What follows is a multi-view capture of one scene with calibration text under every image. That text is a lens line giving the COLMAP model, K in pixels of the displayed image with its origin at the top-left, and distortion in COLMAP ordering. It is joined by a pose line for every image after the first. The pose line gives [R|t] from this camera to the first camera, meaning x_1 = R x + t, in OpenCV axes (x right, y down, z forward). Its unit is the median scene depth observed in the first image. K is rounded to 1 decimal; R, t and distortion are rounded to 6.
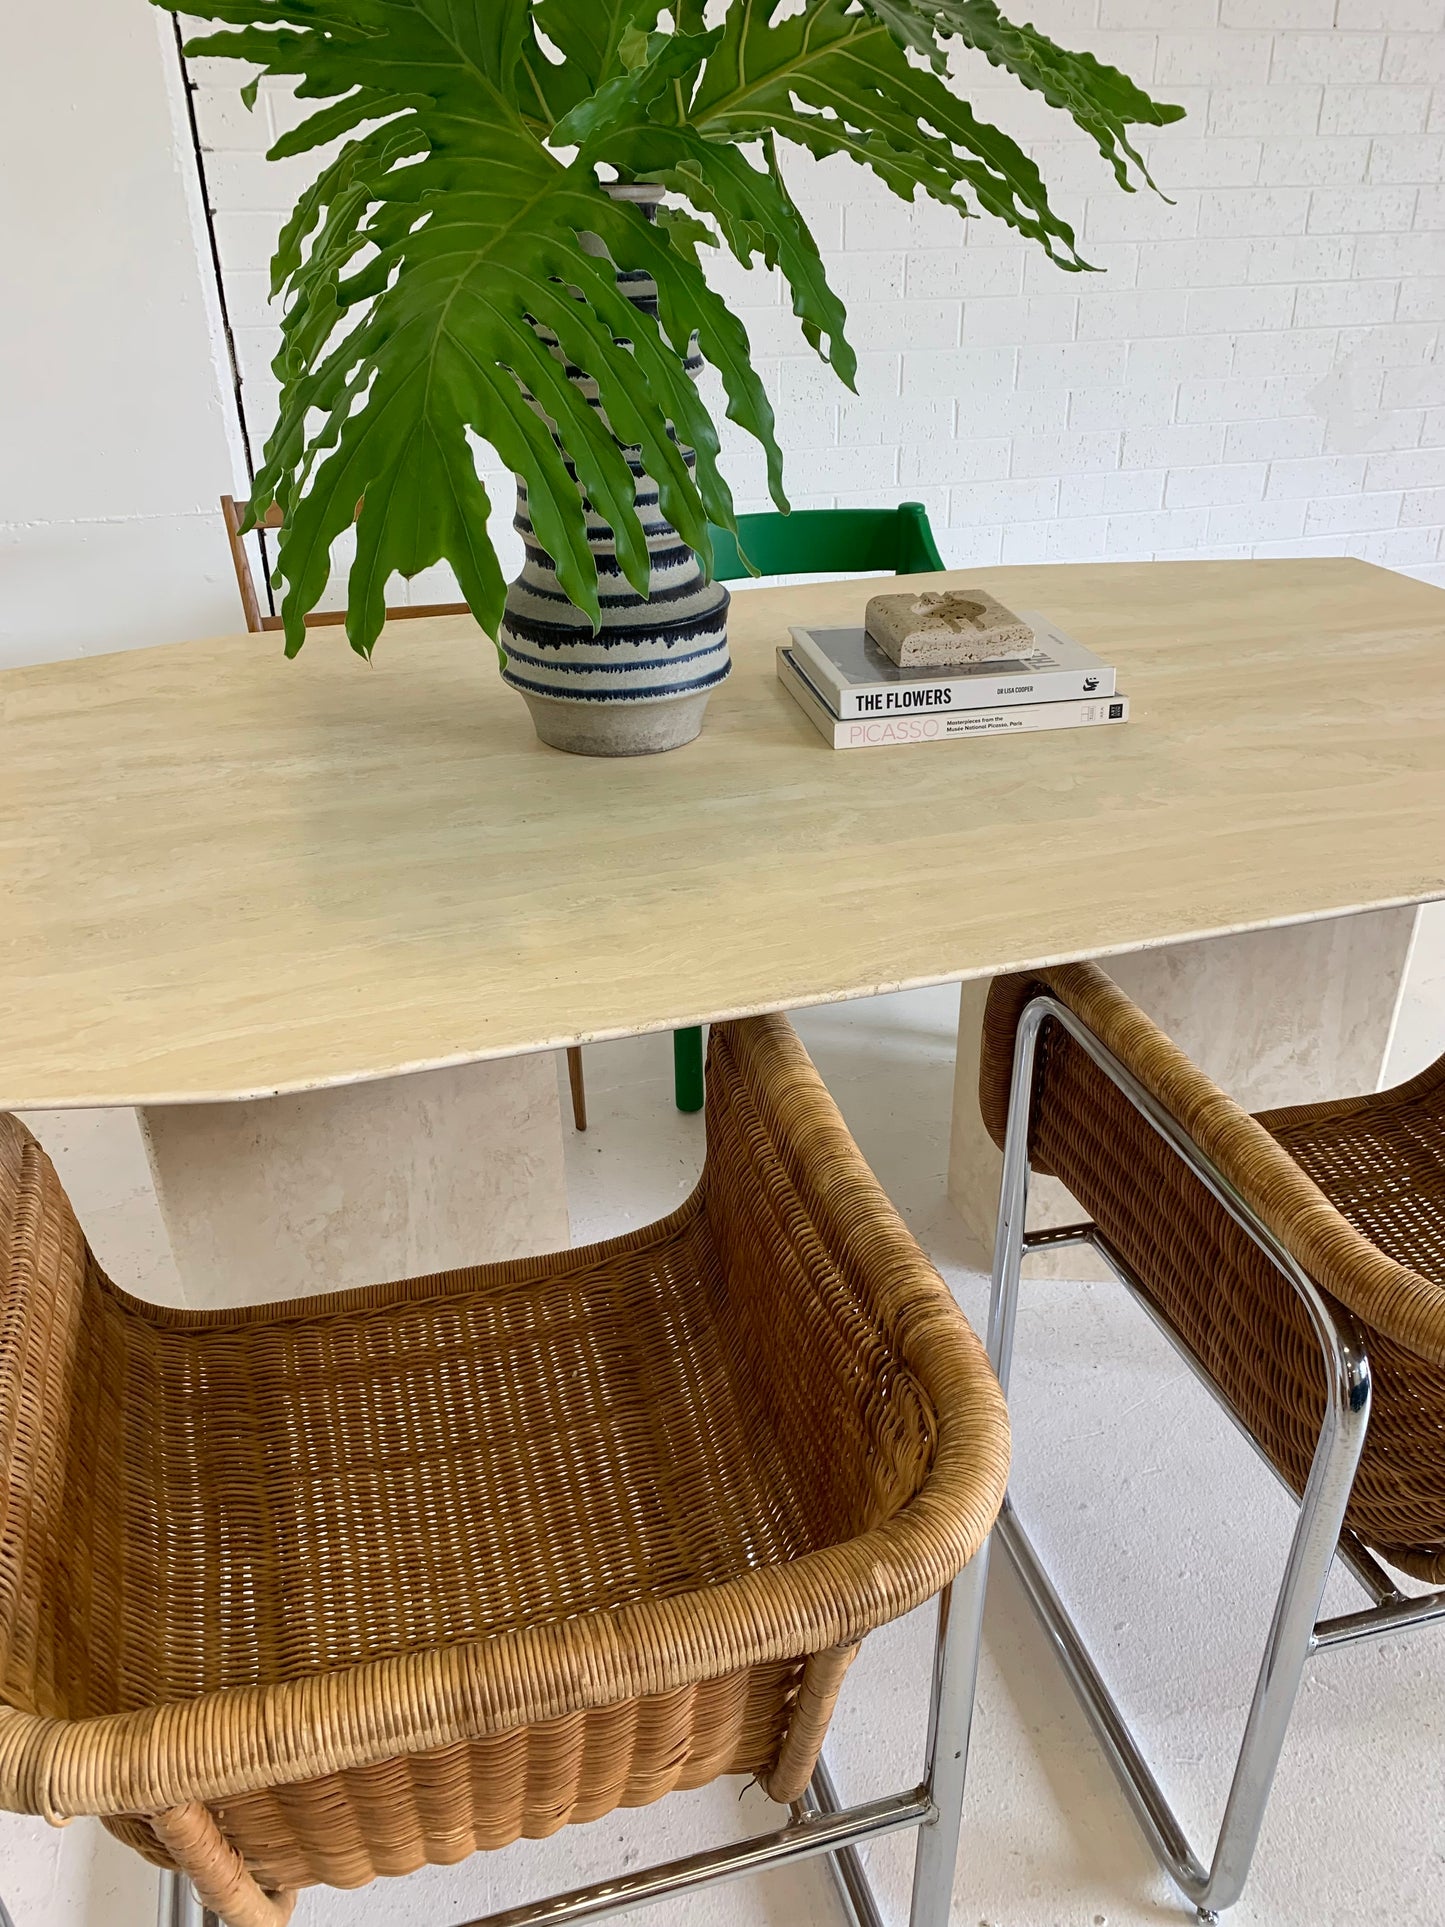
lens RADIAL K [[1465.6, 0, 736.9], [0, 1465.6, 971.2], [0, 0, 1]] dist [0.094904, -0.187699]
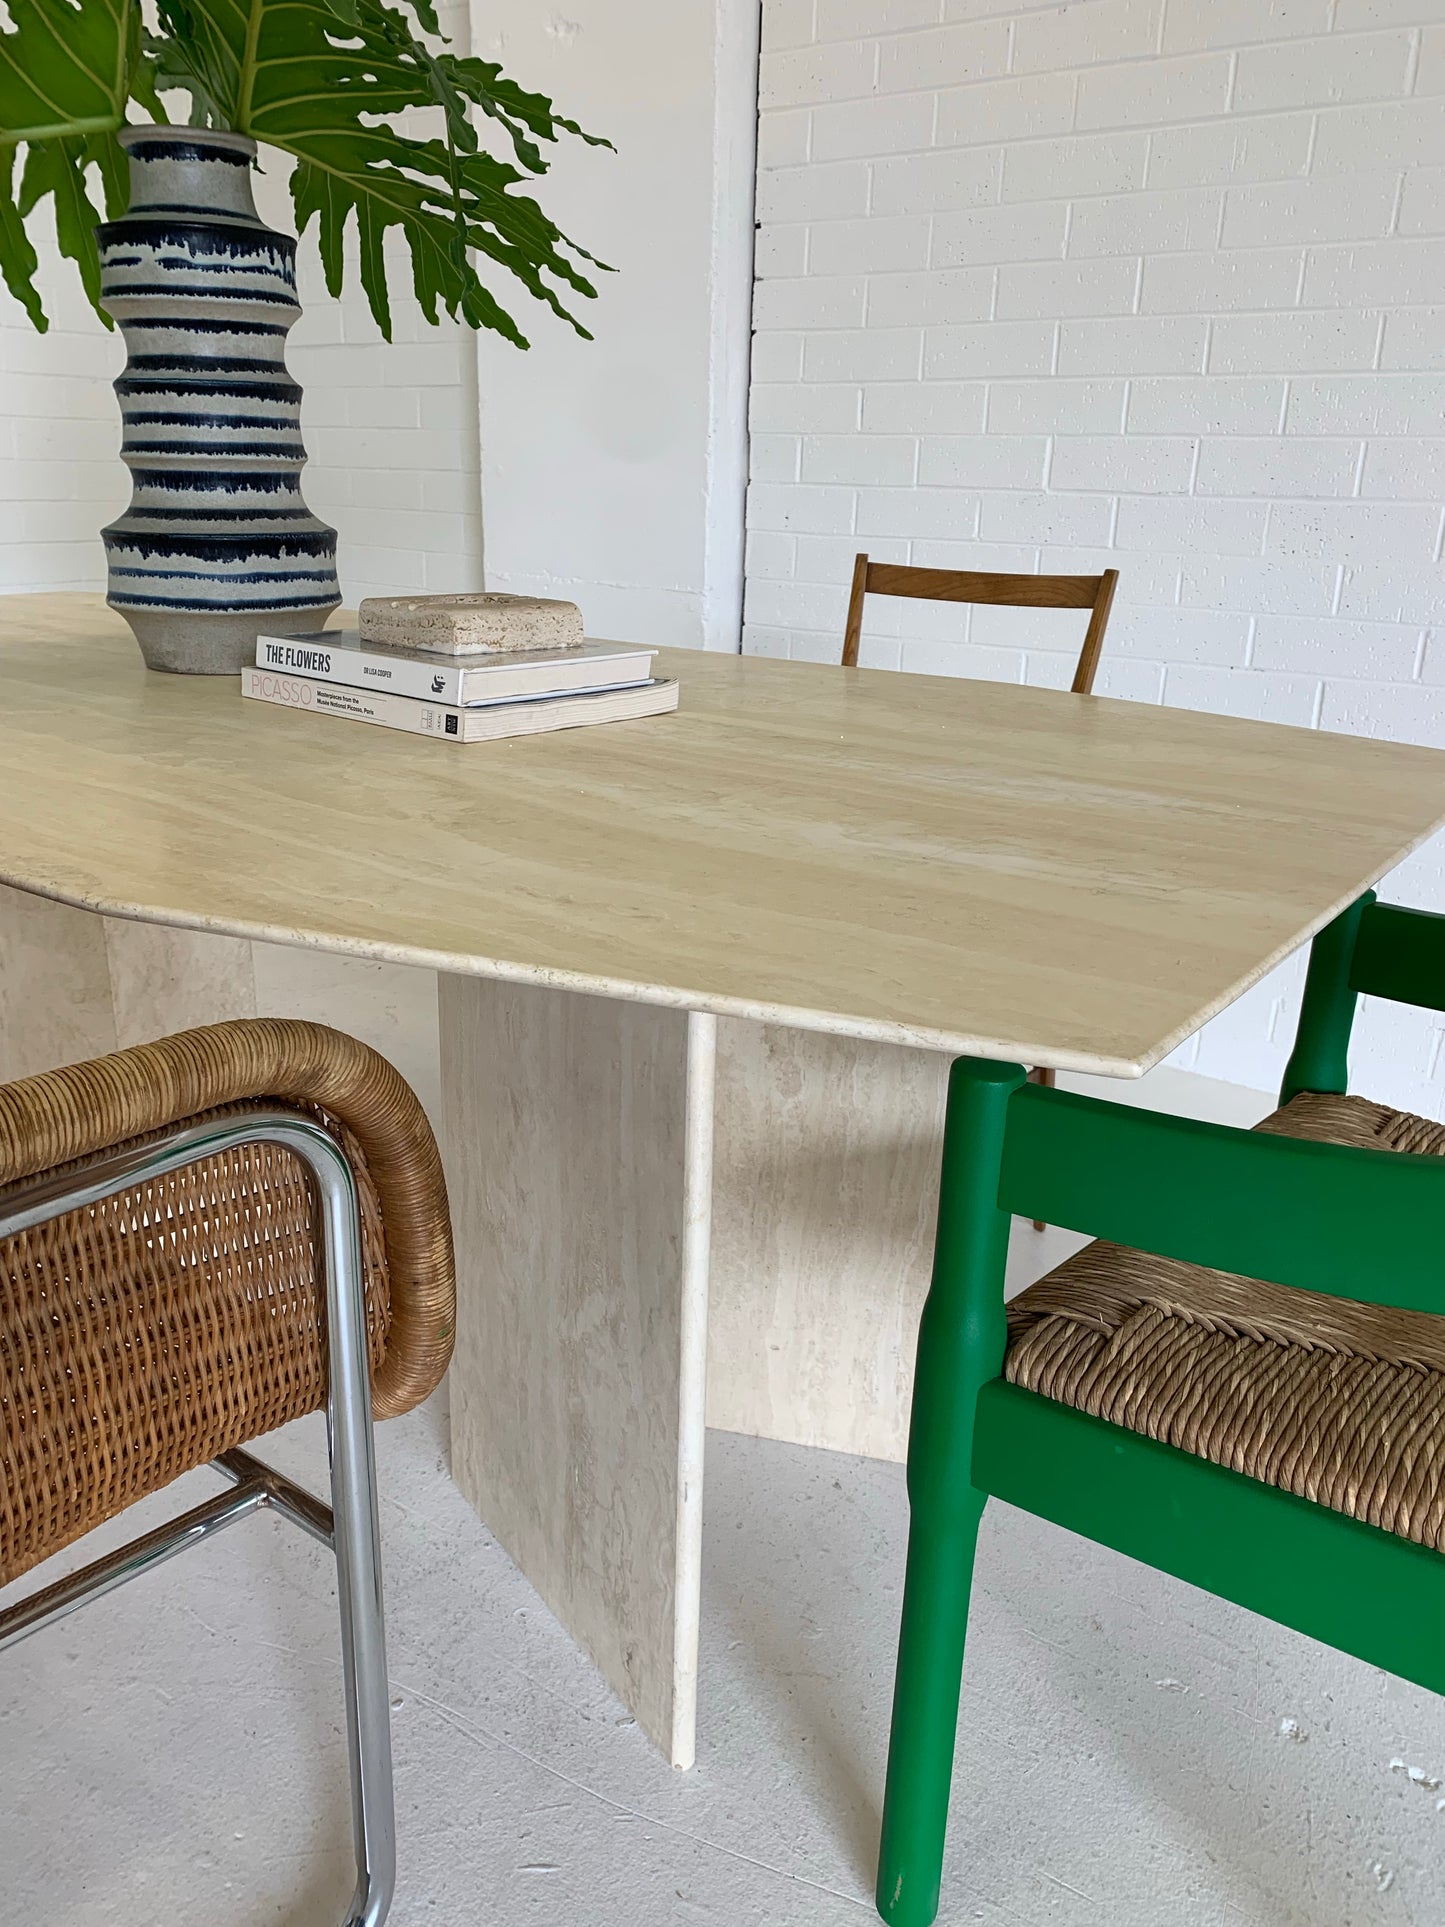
lens RADIAL K [[1479.3, 0, 711.9], [0, 1479.3, 962.0], [0, 0, 1]] dist [0.033116, -0.044501]
pose [[0.595153, 0.279126, -0.753579, 0.992773], [-0.413478, 0.910451, 0.010679, -0.131476], [0.689078, 0.305233, 0.657271, 0.642783]]
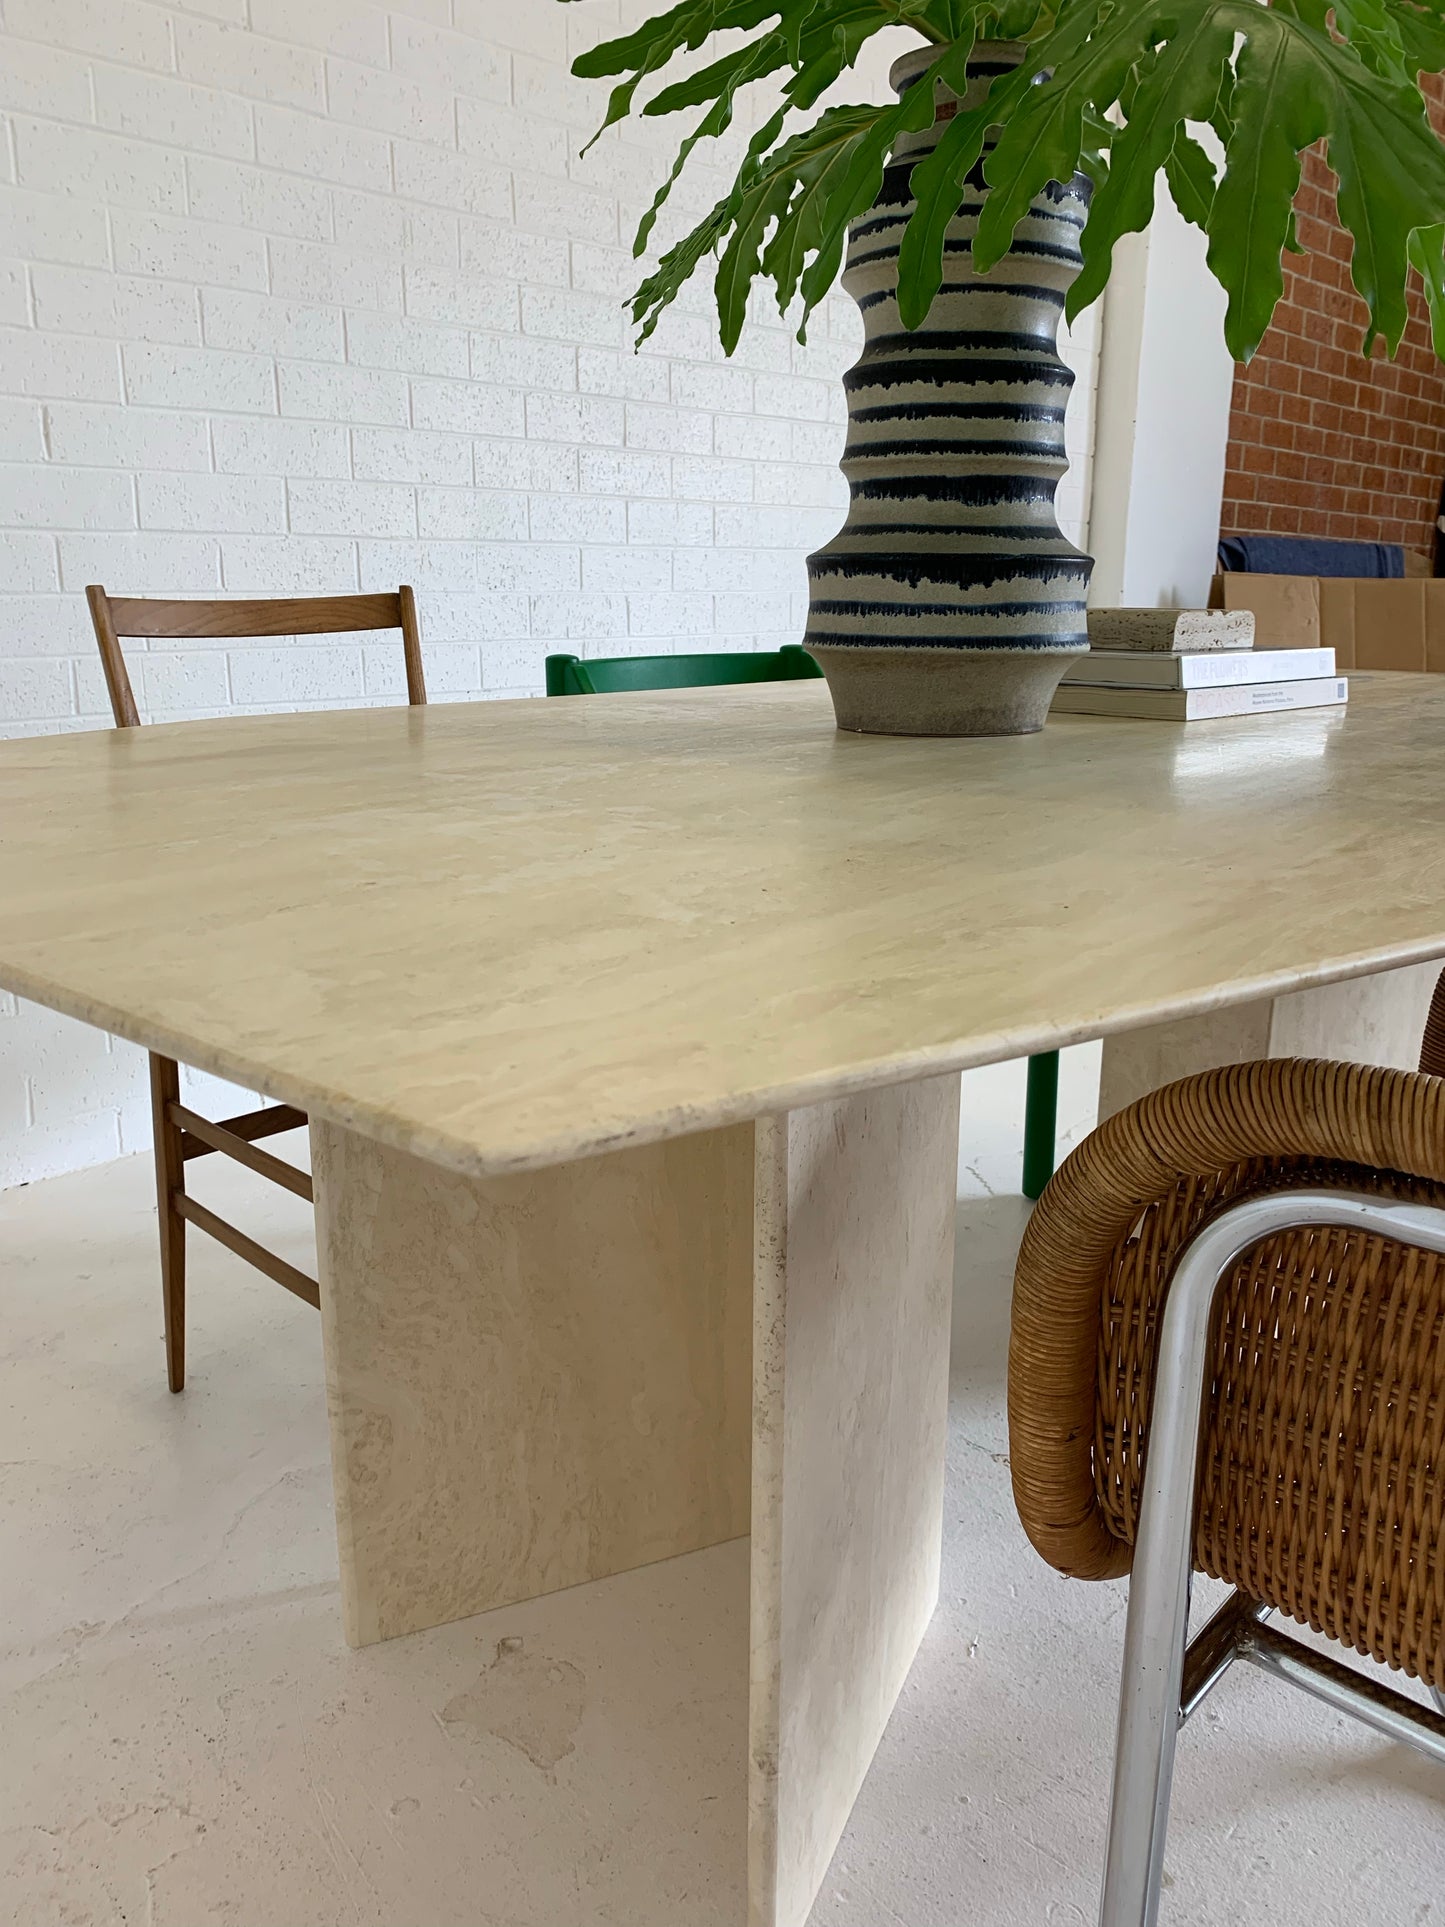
lens RADIAL K [[1481.2, 0, 704.5], [0, 1481.2, 972.8], [0, 0, 1]] dist [0.010619, -0.003043]
pose [[0.860646, -0.115373, 0.495961, -0.641531], [0.233496, 0.954975, -0.183037, 0.088317], [-0.452512, 0.273335, 0.848835, 0.418611]]
